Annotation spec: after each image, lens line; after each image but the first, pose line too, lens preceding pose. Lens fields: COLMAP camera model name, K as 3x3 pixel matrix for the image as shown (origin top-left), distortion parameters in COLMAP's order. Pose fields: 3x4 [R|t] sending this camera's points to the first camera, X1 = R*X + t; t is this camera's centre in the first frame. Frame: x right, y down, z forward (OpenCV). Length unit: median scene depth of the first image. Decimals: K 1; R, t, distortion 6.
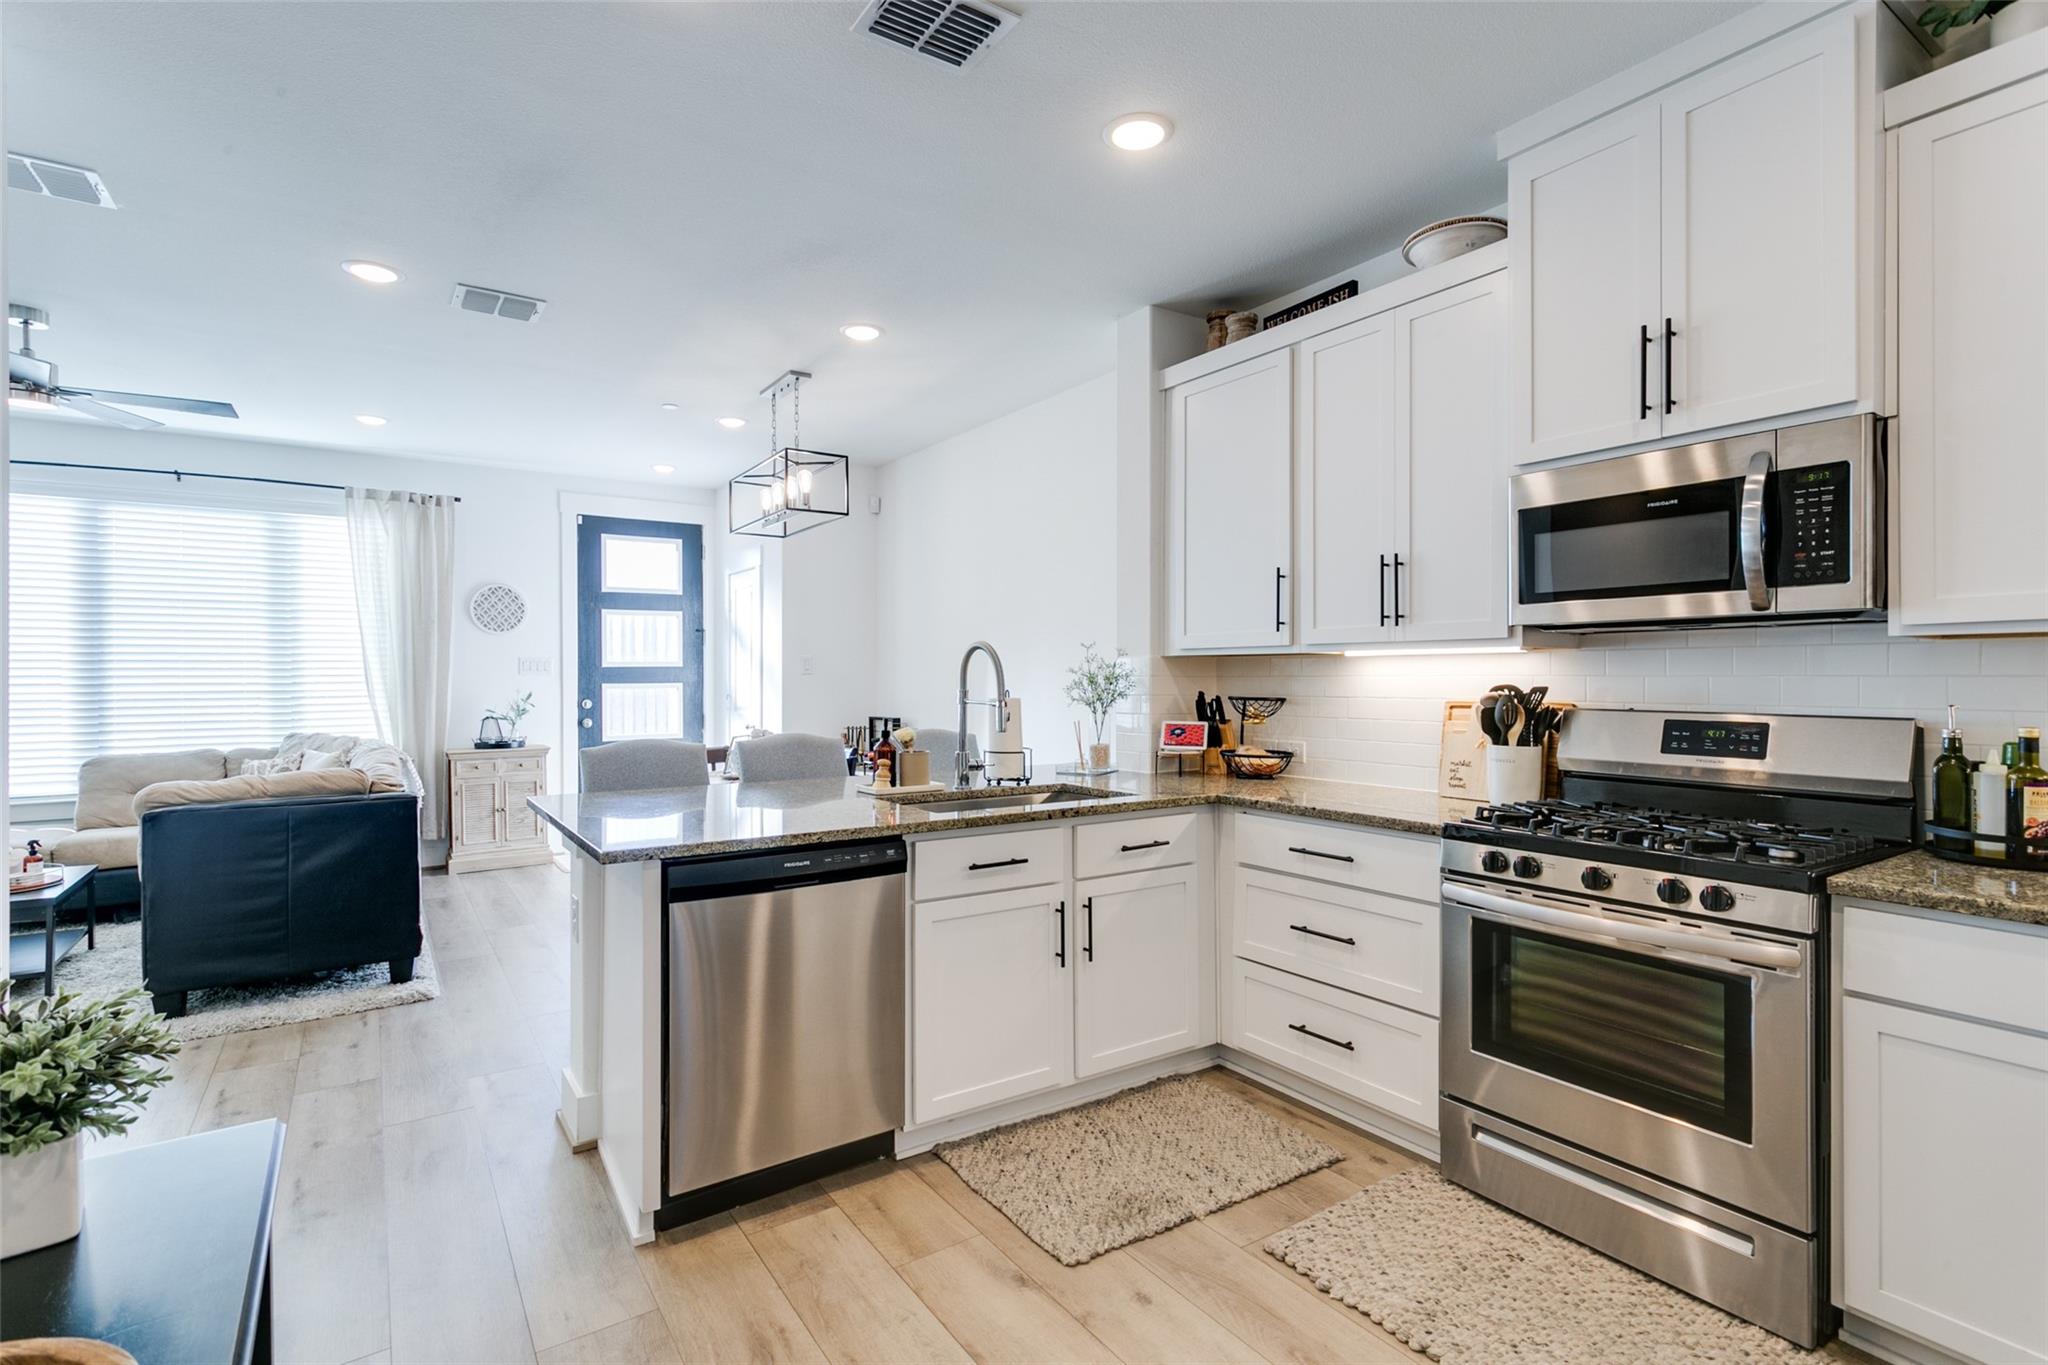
lens RADIAL K [[967.4, 0, 1020.8], [0, 967.4, 677.6], [0, 0, 1]] dist [0.012026, 0.000242]
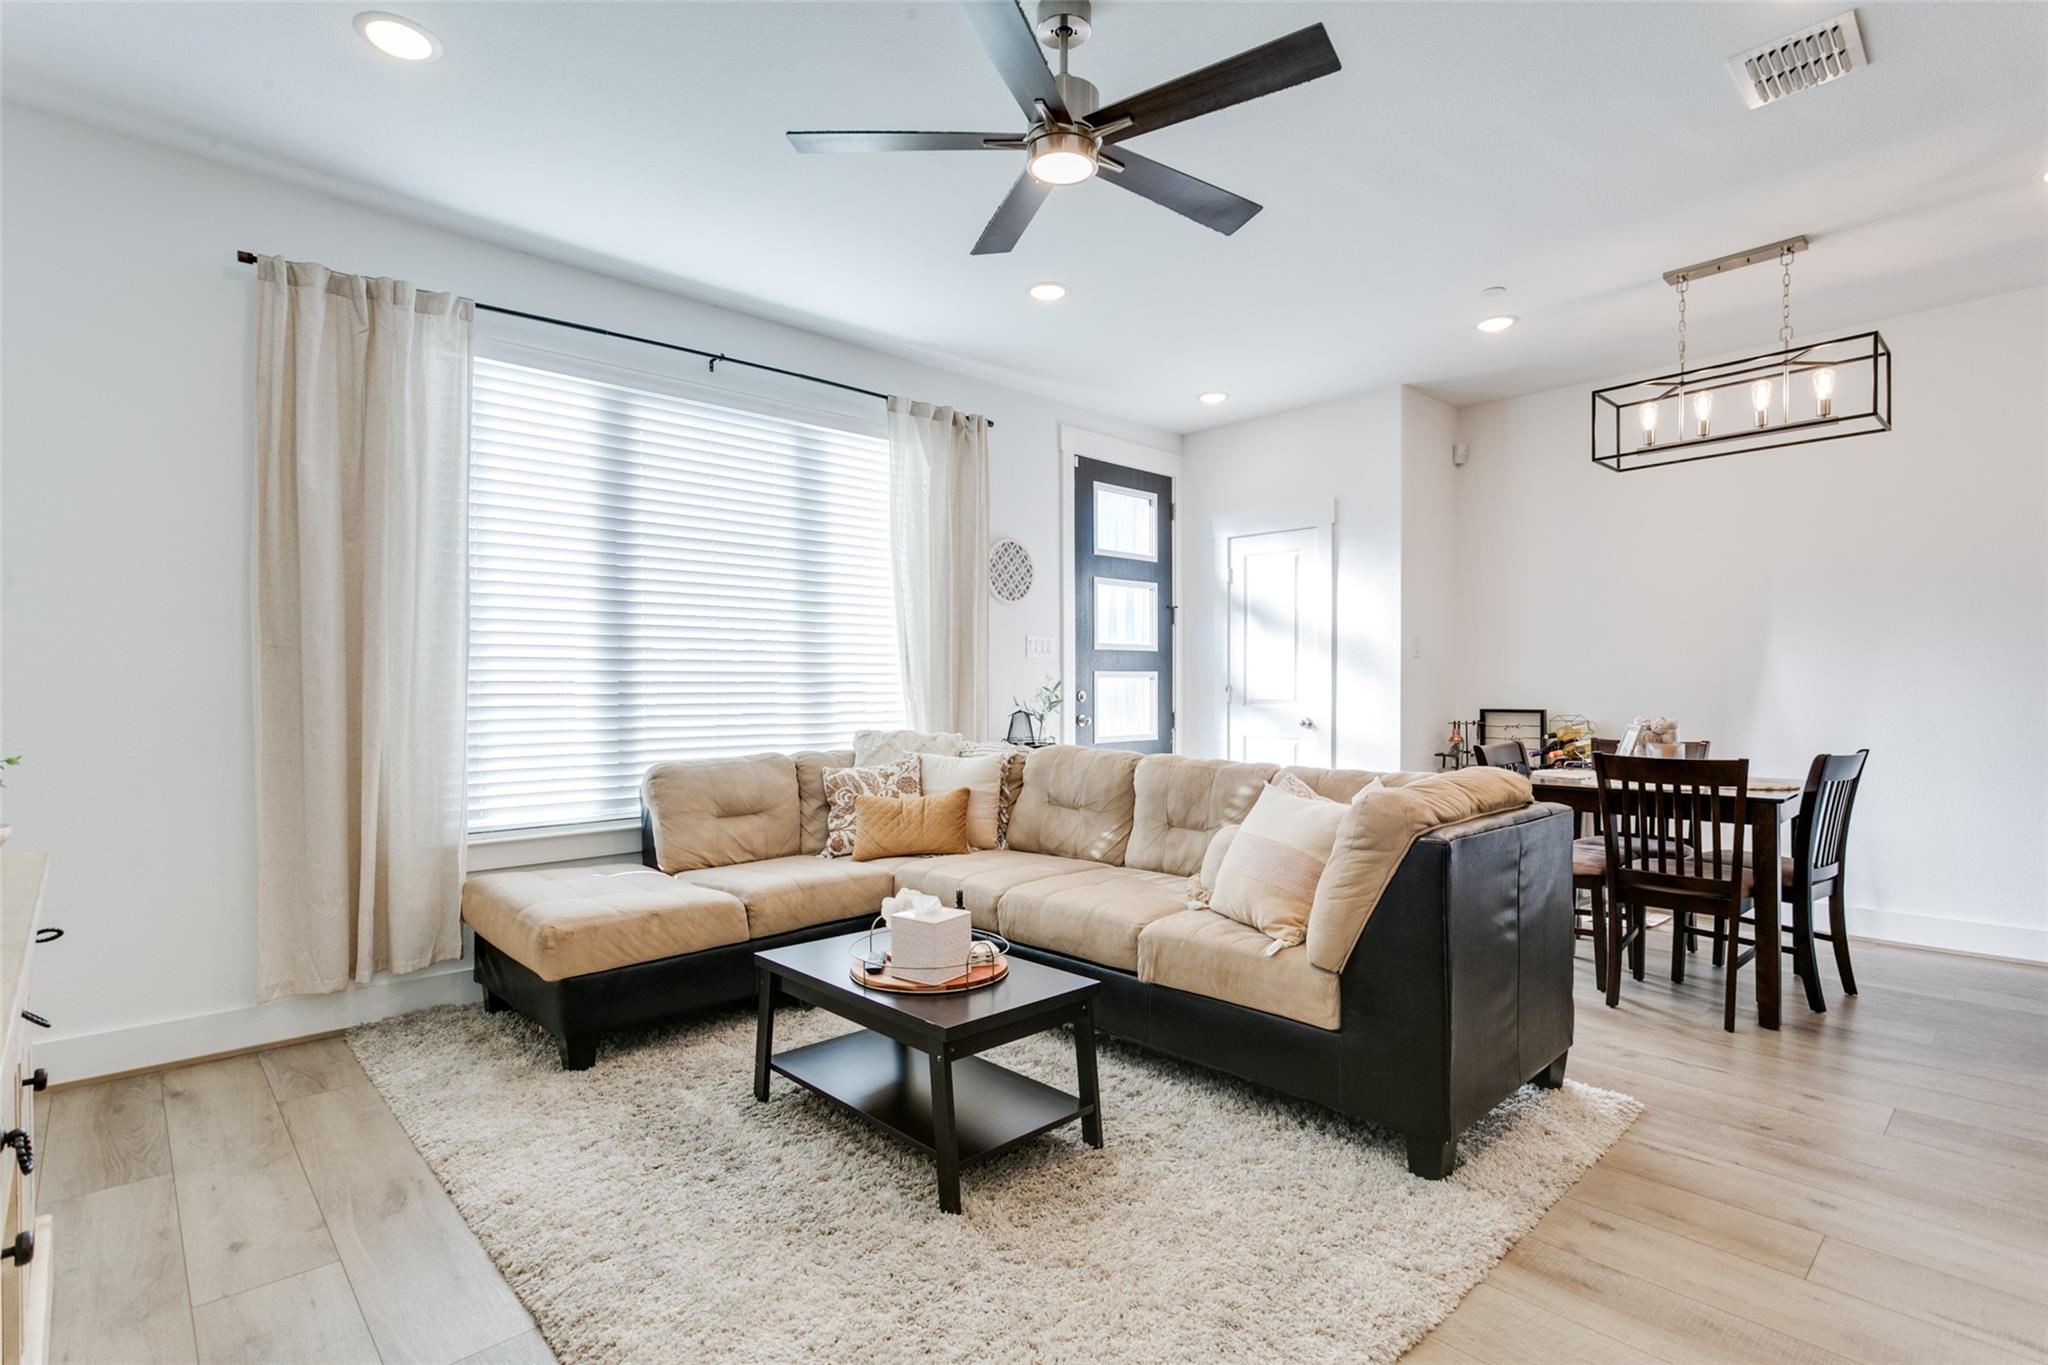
lens RADIAL K [[994.7, 0, 1056.2], [0, 994.7, 691.5], [0, 0, 1]] dist [0.002301, 0.000232]
pose [[0.987144, -0.002013, 0.159819, -0.674349], [0.002307, 0.999996, -0.001652, 0.027363], [-0.159815, 0.002000, 0.987145, 0.235131]]
